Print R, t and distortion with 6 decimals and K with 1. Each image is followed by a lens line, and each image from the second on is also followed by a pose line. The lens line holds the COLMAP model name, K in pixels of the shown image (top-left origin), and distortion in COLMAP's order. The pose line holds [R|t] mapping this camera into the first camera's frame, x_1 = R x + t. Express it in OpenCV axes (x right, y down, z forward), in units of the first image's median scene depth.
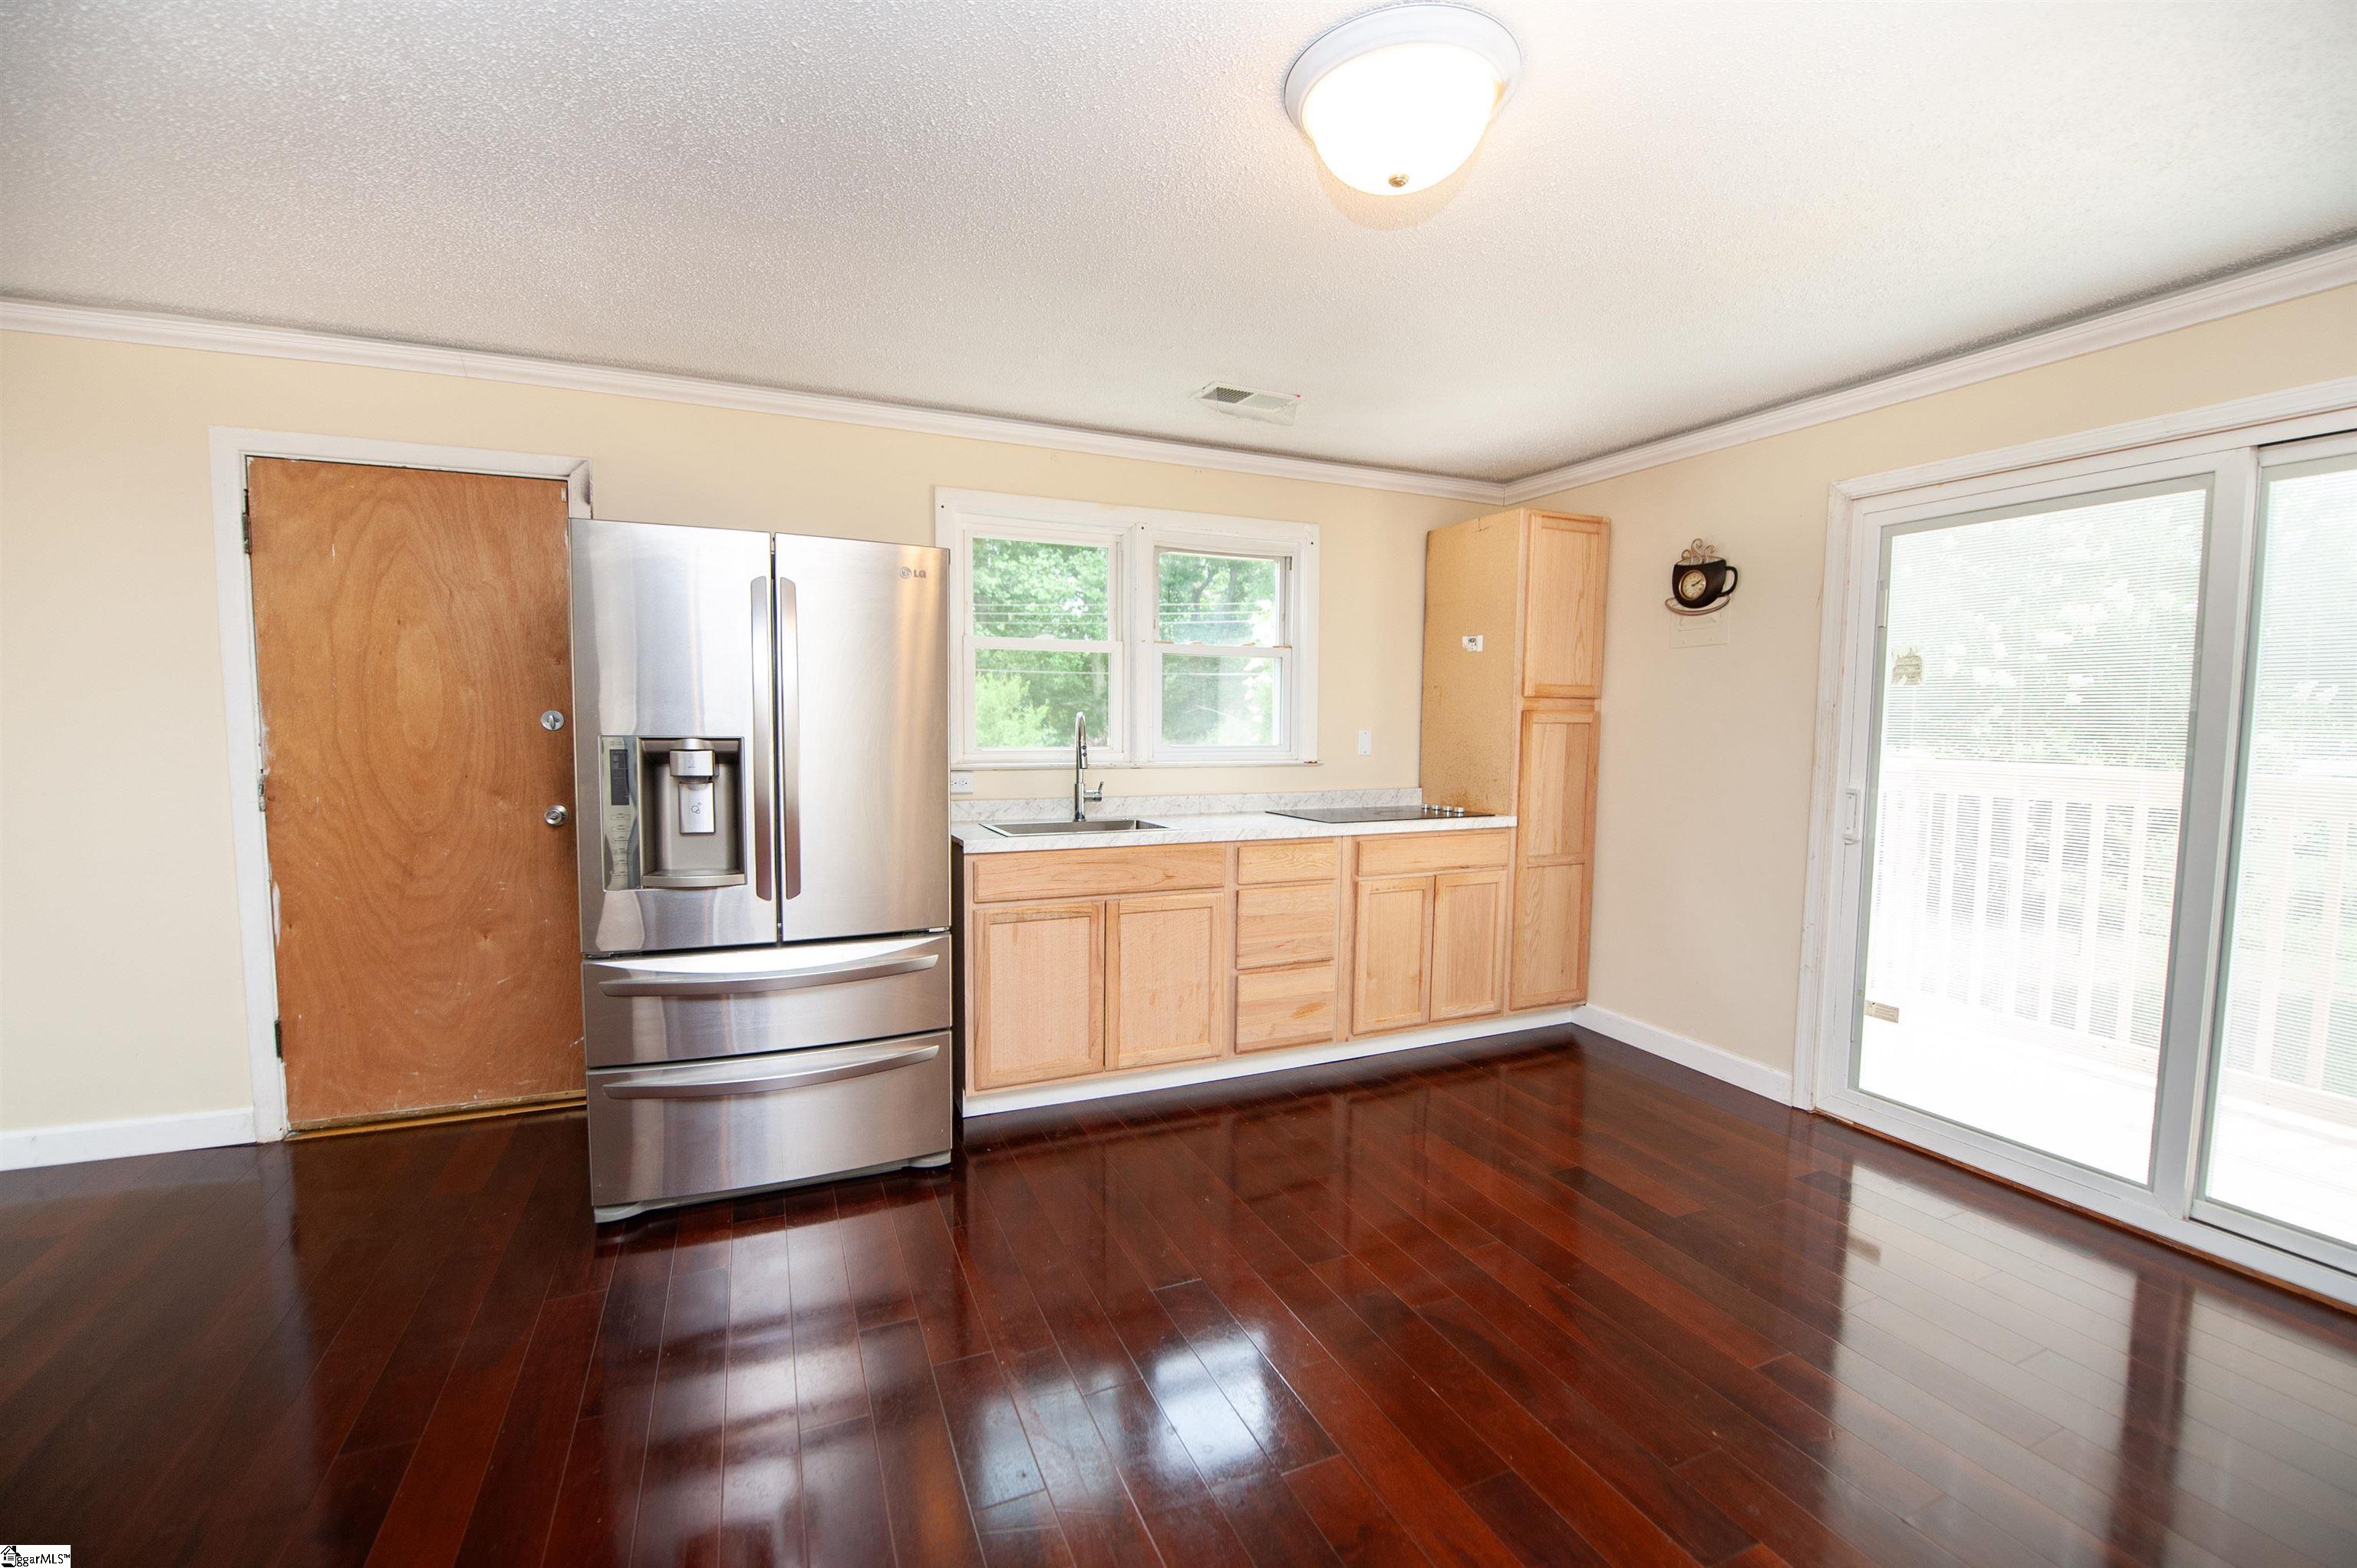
lens RADIAL K [[963.6, 0, 1196.2], [0, 963.6, 792.5], [0, 0, 1]] dist [-0.000981, -0.010328]
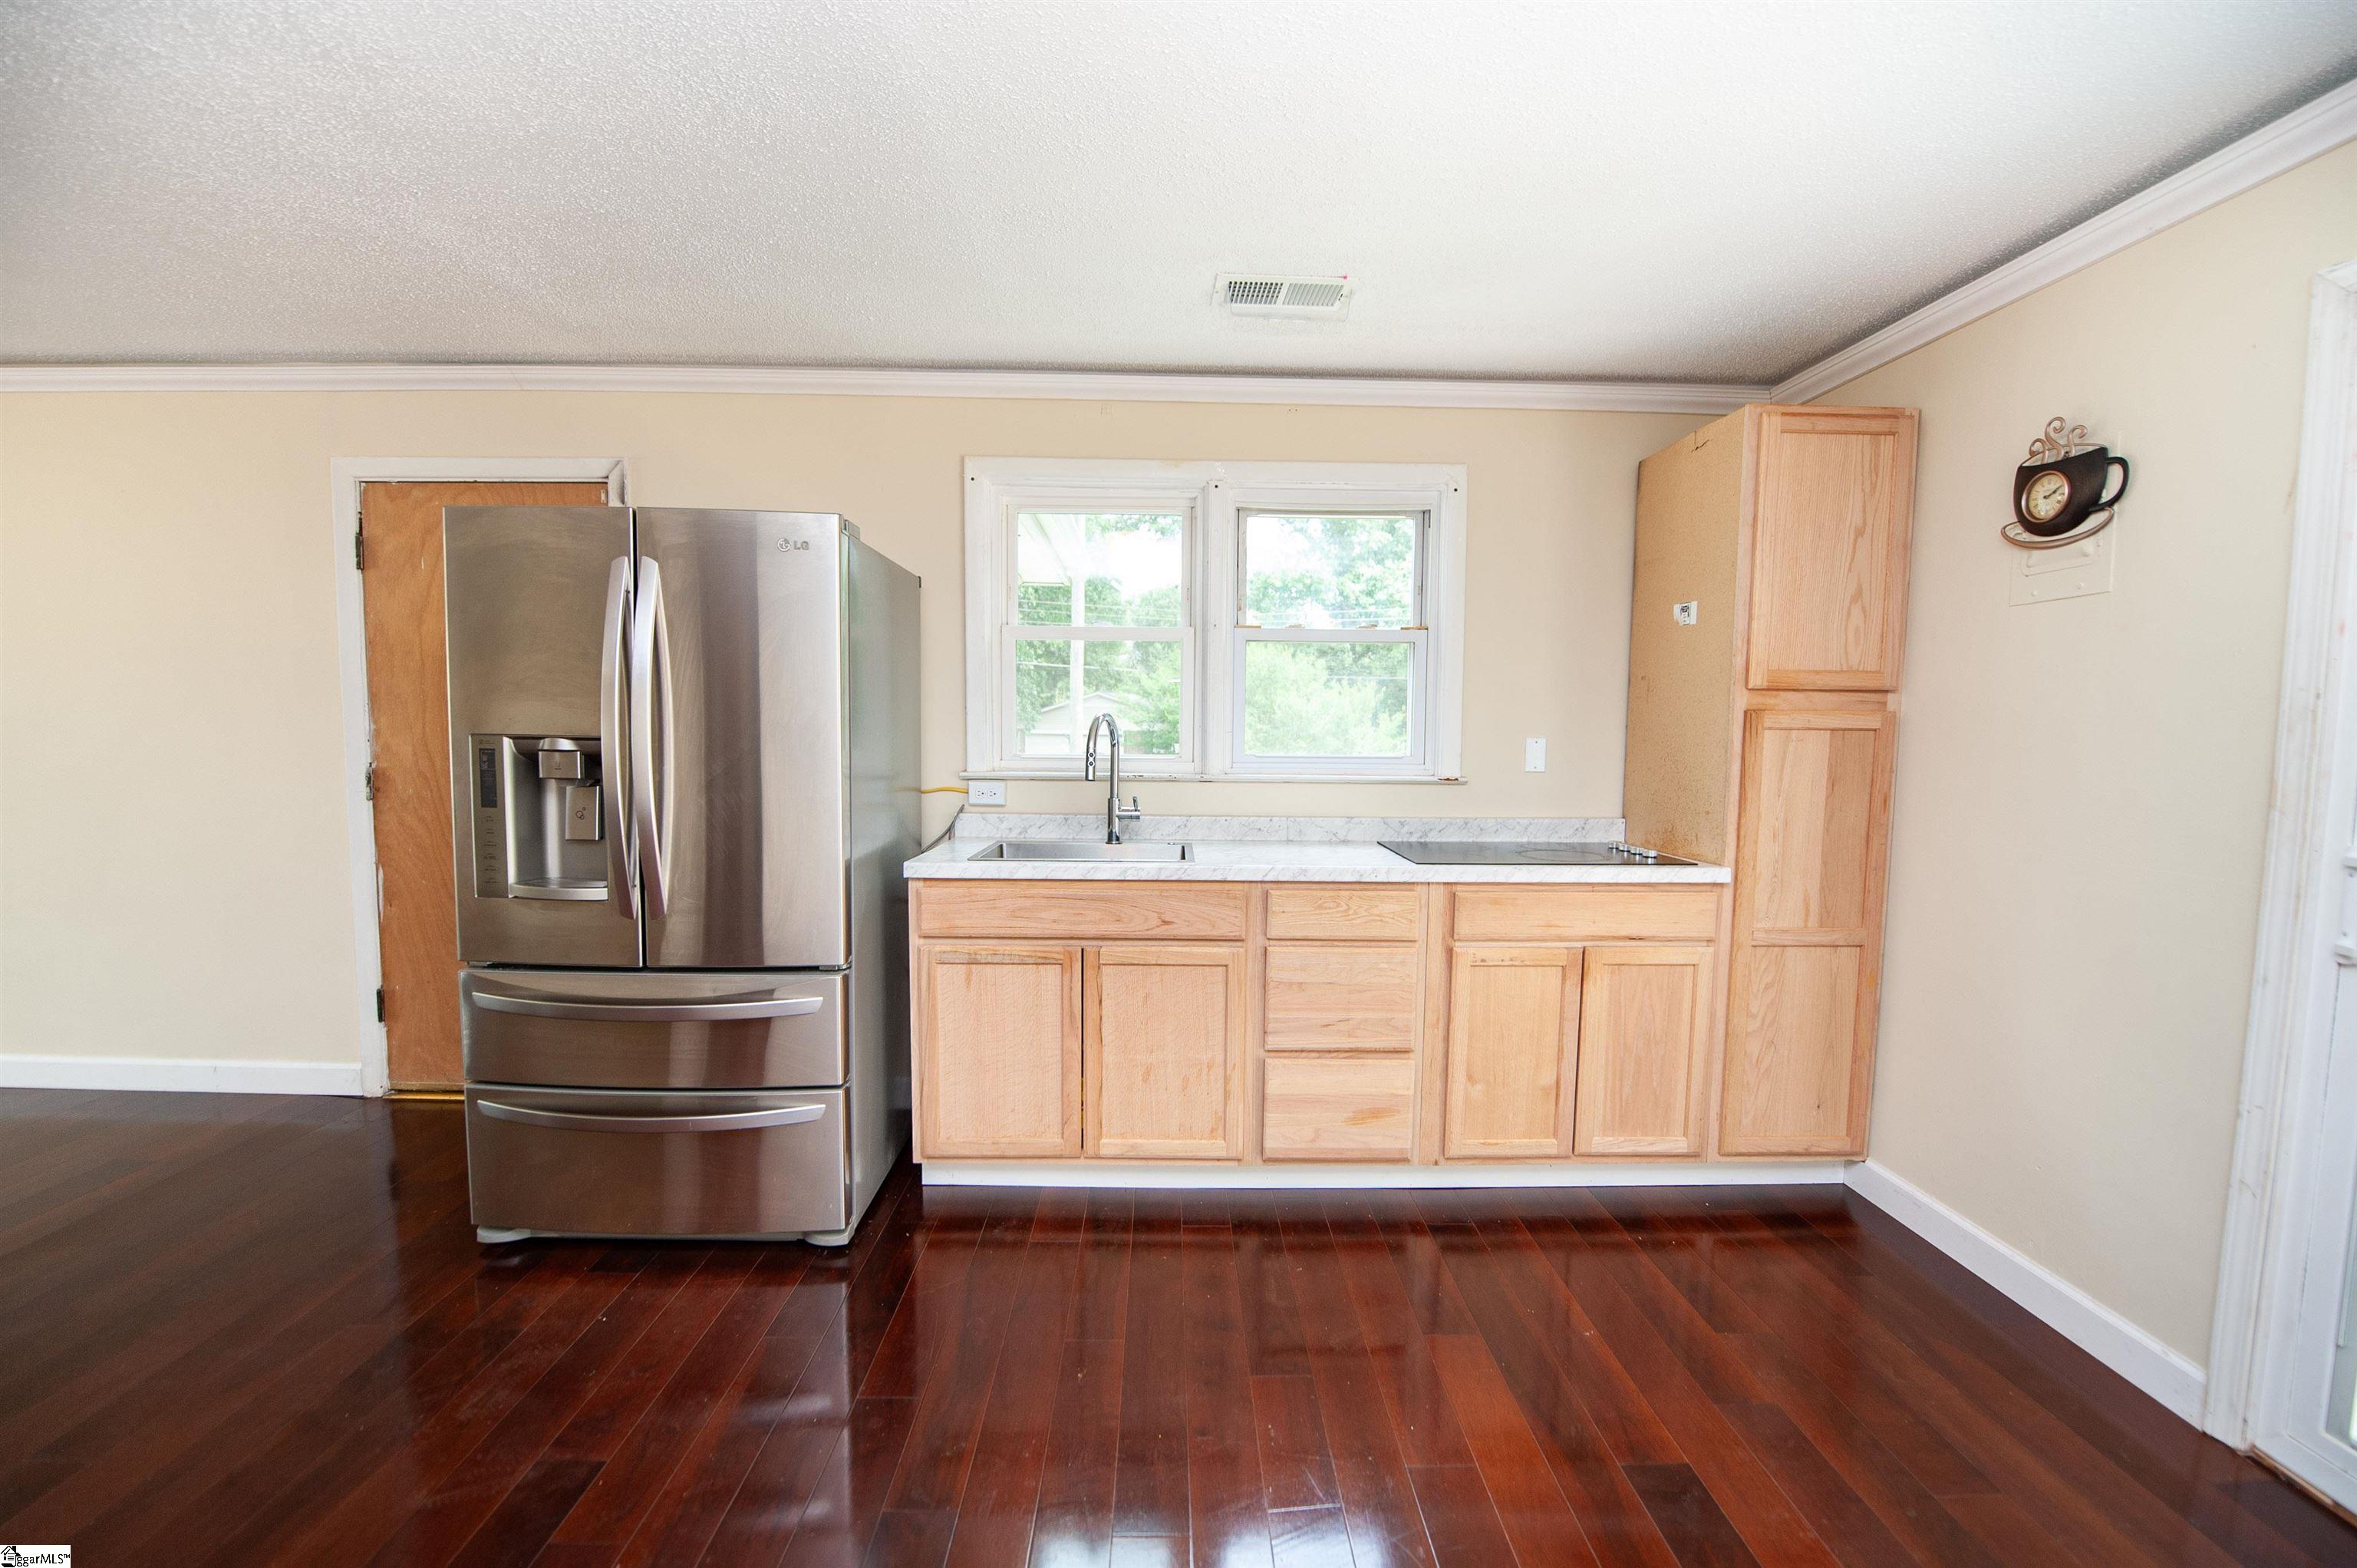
lens RADIAL K [[963.6, 0, 1196.2], [0, 963.6, 792.5], [0, 0, 1]] dist [-0.000981, -0.010328]
pose [[0.923318, 0.030401, -0.382831, 0.272383], [-0.033426, 0.999440, -0.001252, -0.016351], [0.382579, 0.013953, 0.923818, 0.269613]]
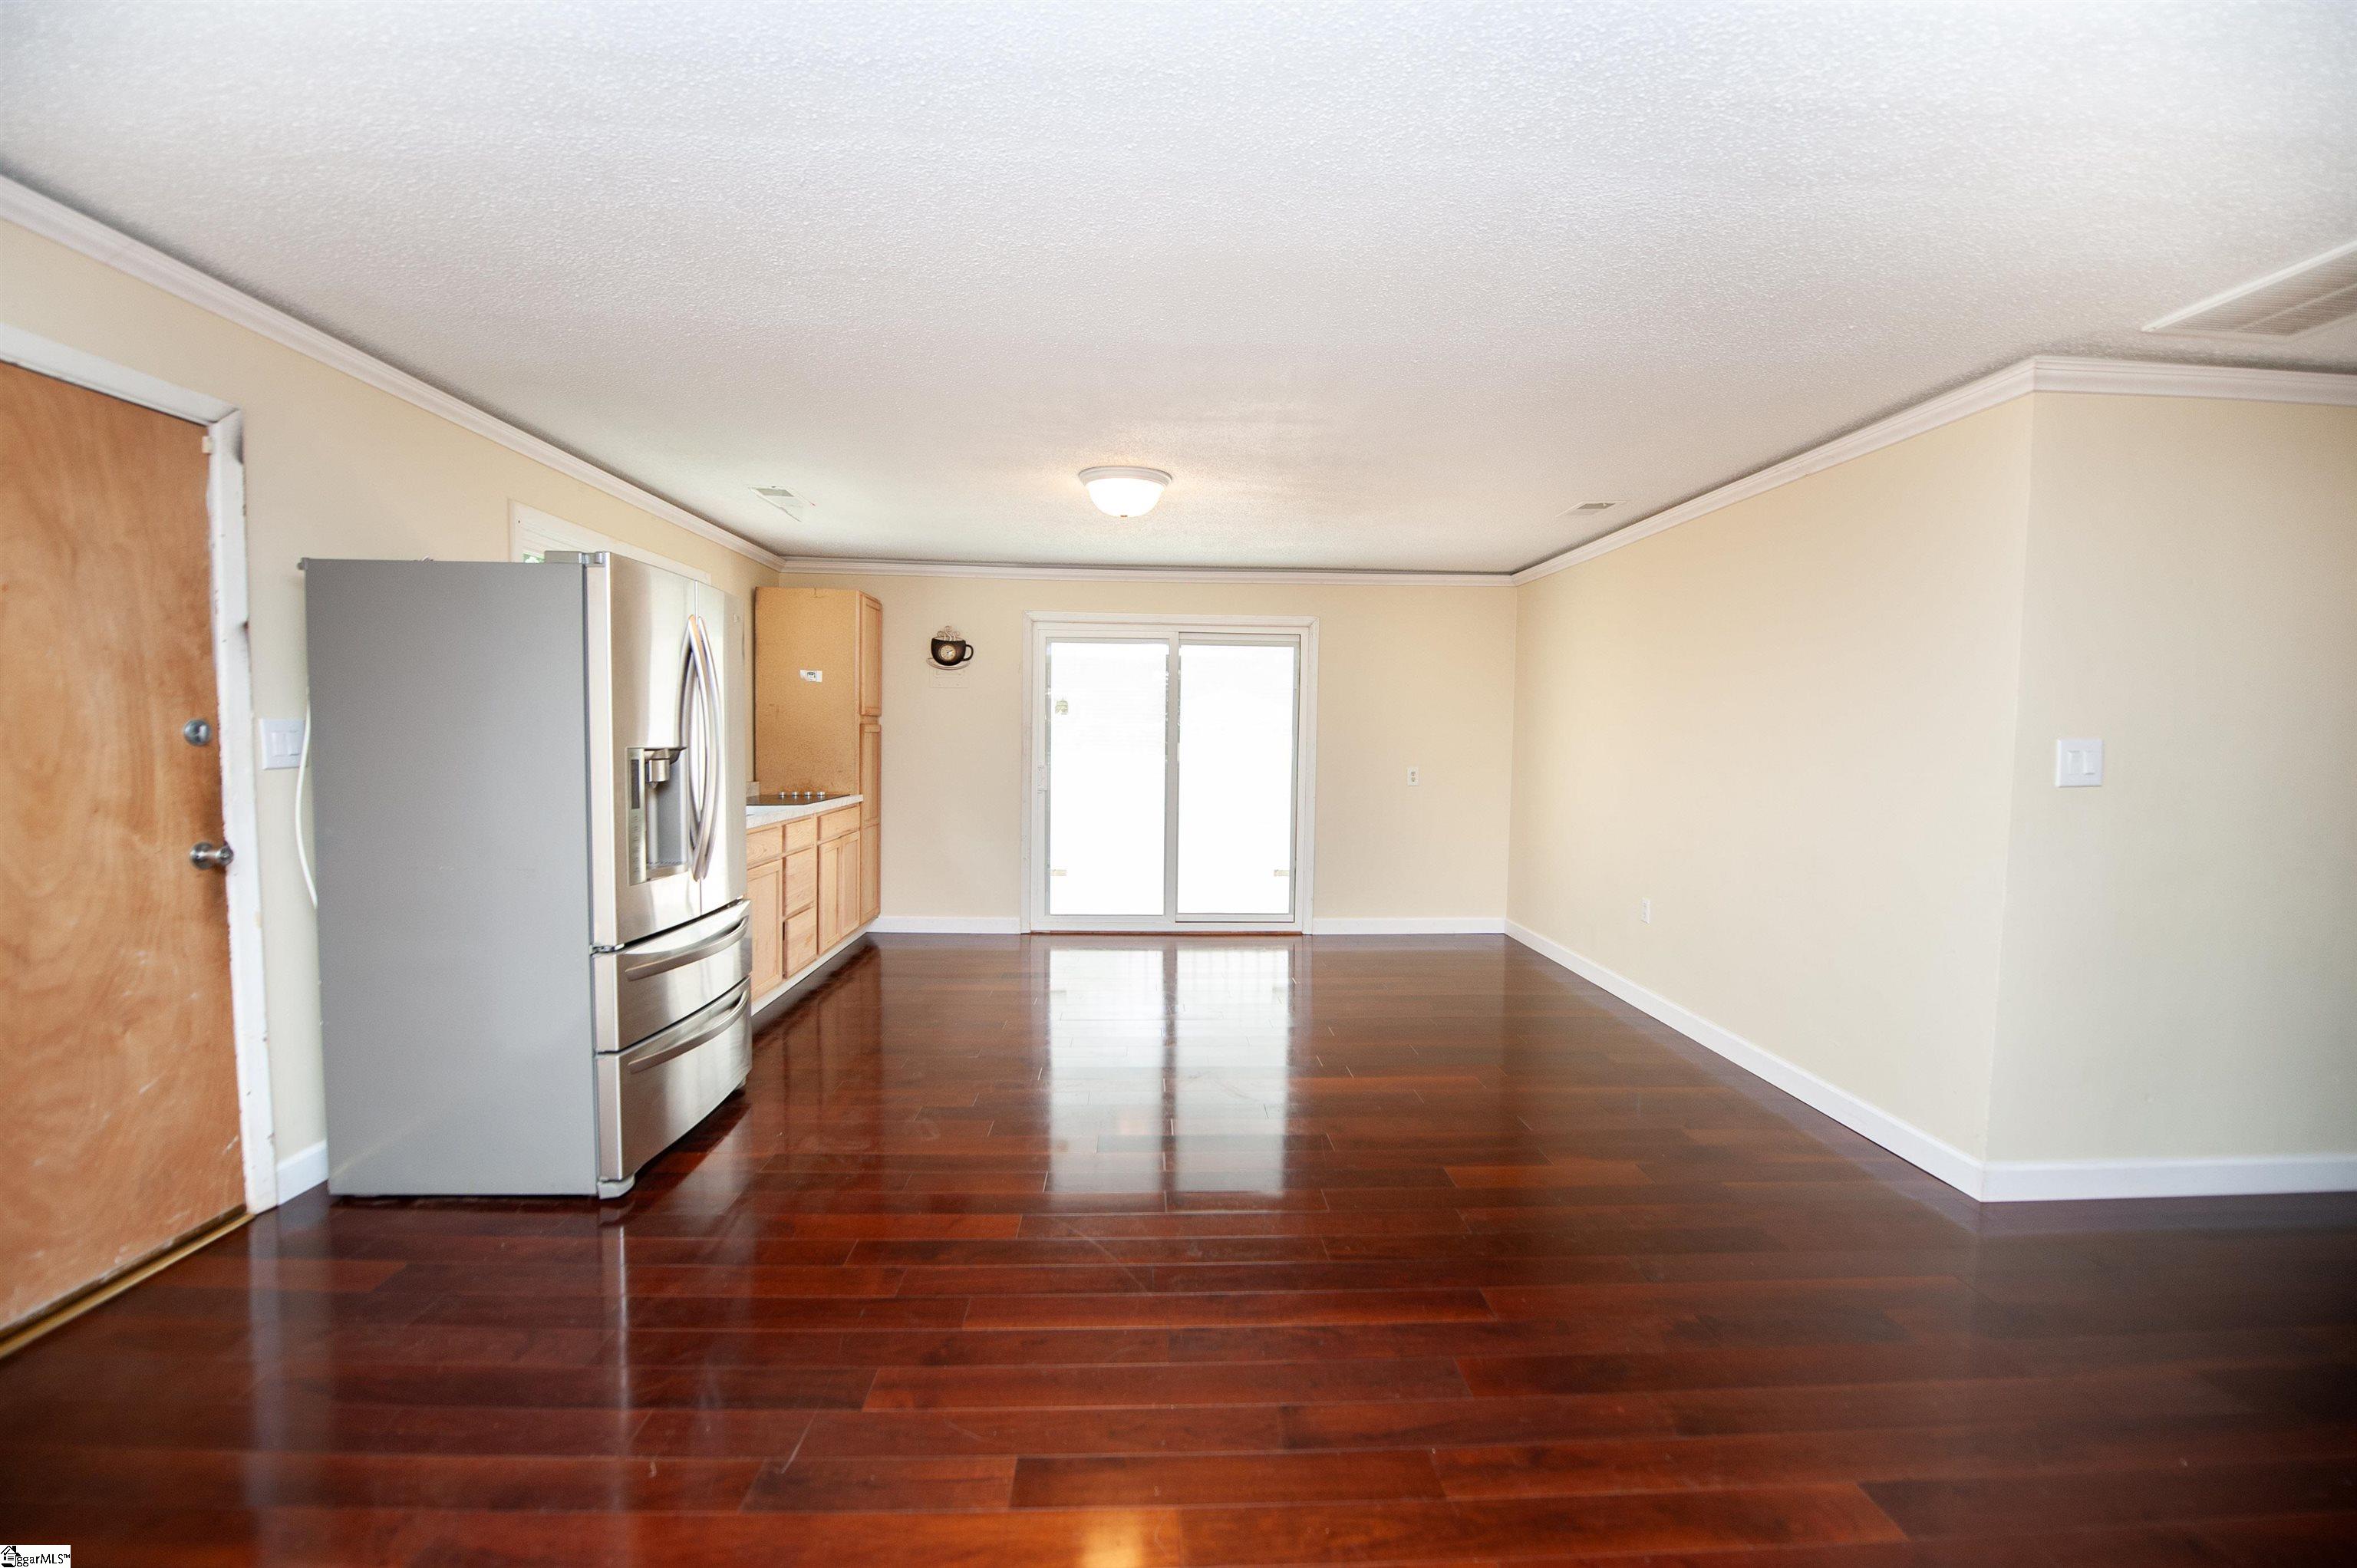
lens RADIAL K [[963.6, 0, 1196.2], [0, 963.6, 792.5], [0, 0, 1]] dist [-0.000981, -0.010328]
pose [[0.346348, -0.059968, 0.936187, -0.997344], [0.064539, 0.997113, 0.039994, -0.005265], [-0.935883, 0.046569, 0.349219, -0.011608]]
